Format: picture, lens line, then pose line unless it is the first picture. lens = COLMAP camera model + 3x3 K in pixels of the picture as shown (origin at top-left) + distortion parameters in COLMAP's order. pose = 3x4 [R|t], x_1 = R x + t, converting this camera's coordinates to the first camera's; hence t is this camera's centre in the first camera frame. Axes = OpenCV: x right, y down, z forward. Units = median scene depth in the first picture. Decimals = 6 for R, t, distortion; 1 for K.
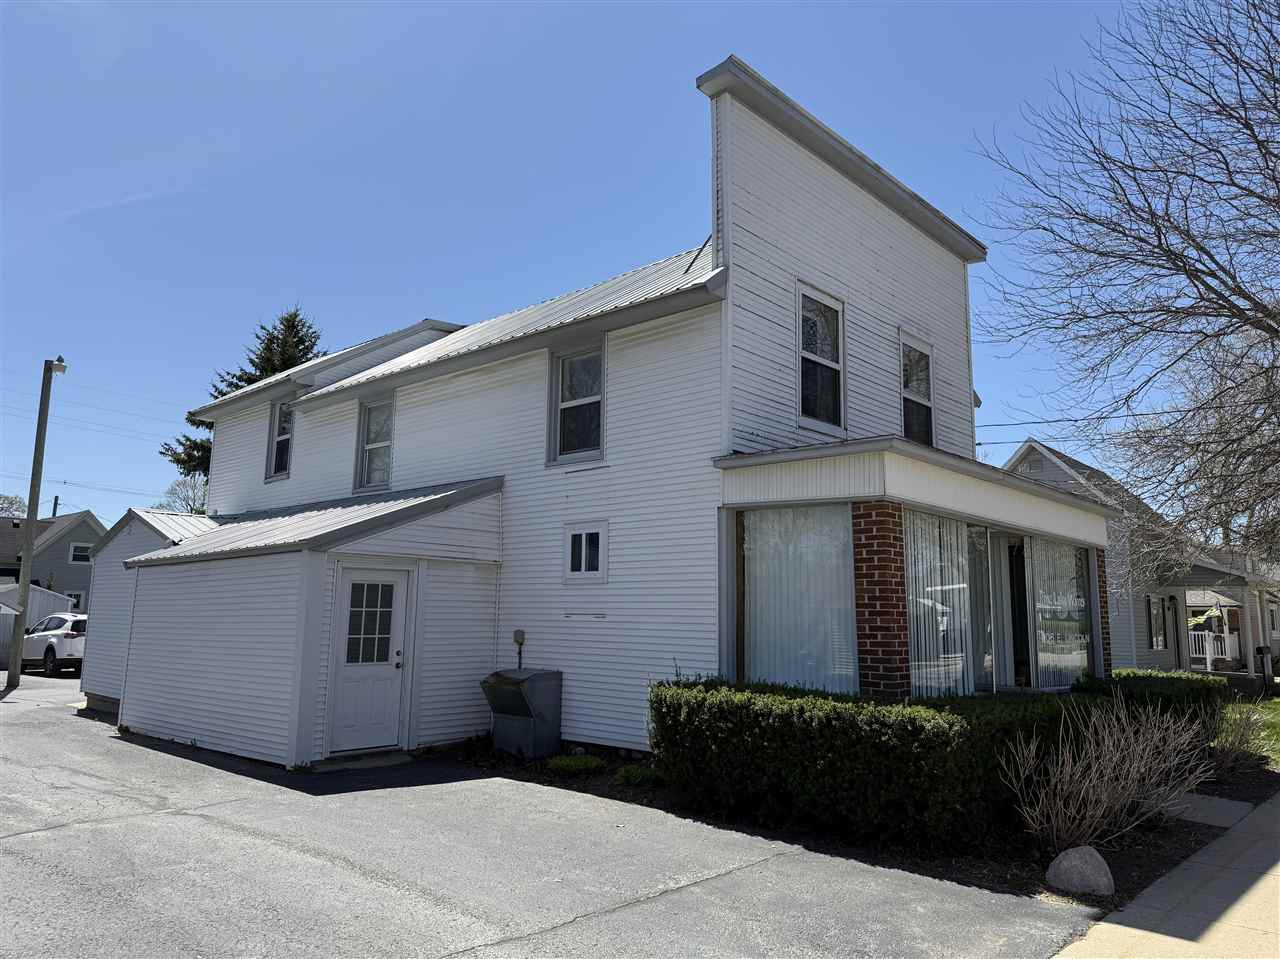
lens RADIAL K [[906.8, 0, 641.0], [0, 906.8, 478.7], [0, 0, 1]] dist [0.044430, -0.000848]
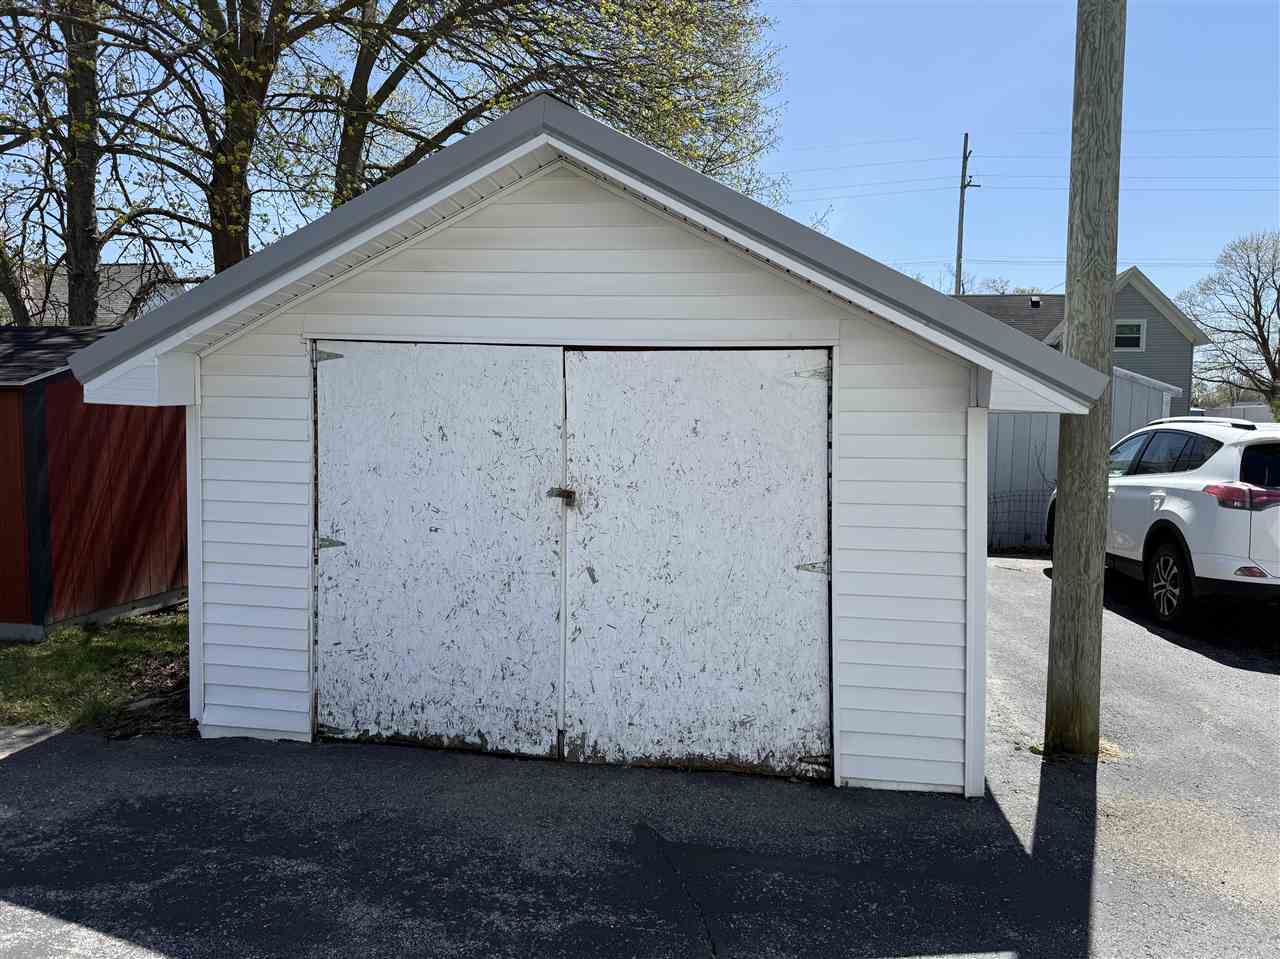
lens RADIAL K [[906.8, 0, 637.2], [0, 906.8, 484.2], [0, 0, 1]] dist [0.044430, -0.000848]
pose [[0.536883, 0.045175, -0.842447, -0.479301], [0.128394, 0.982559, 0.134513, 0.105346], [0.833830, -0.180382, 0.521718, 0.702460]]
